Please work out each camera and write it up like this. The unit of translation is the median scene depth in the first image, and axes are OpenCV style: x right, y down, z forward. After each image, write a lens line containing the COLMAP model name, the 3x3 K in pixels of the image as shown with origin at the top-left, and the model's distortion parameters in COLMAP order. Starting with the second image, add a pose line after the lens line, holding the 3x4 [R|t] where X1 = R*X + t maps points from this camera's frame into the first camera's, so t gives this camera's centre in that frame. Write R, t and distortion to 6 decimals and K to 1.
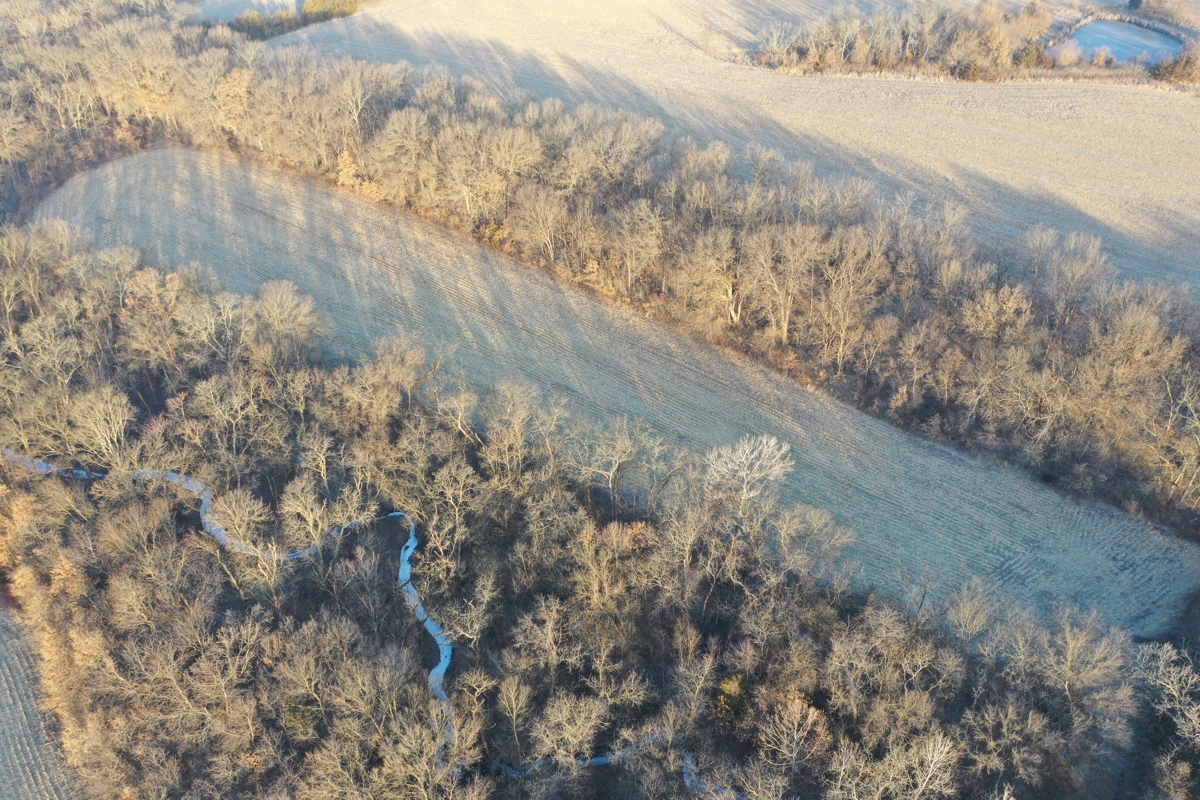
lens RADIAL K [[950.5, 0, 598.1], [0, 950.5, 395.4], [0, 0, 1]] dist [-0.010912, -0.009886]
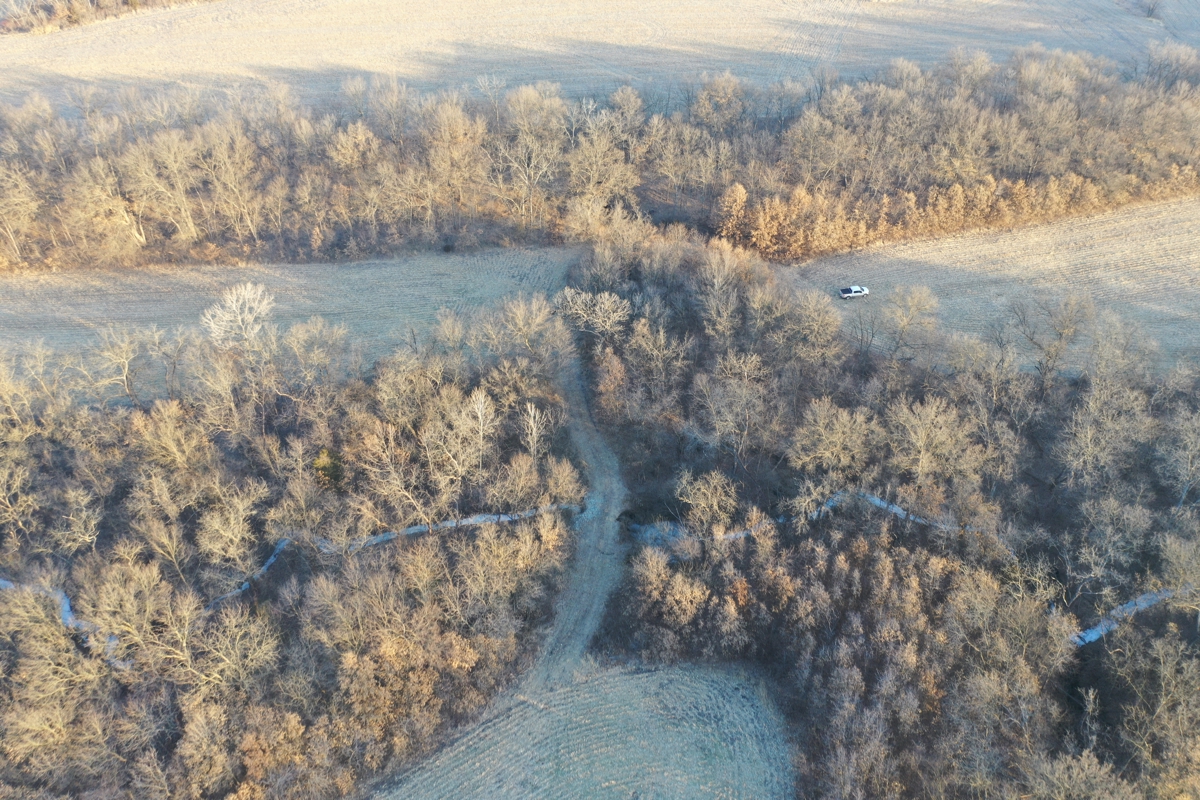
lens RADIAL K [[950.5, 0, 598.5], [0, 950.5, 402.6], [0, 0, 1]] dist [-0.010912, -0.009886]
pose [[0.710510, -0.443990, 0.545938, -0.175813], [0.417190, 0.890552, 0.181299, 0.118314], [-0.566681, 0.098945, 0.817975, -0.159306]]
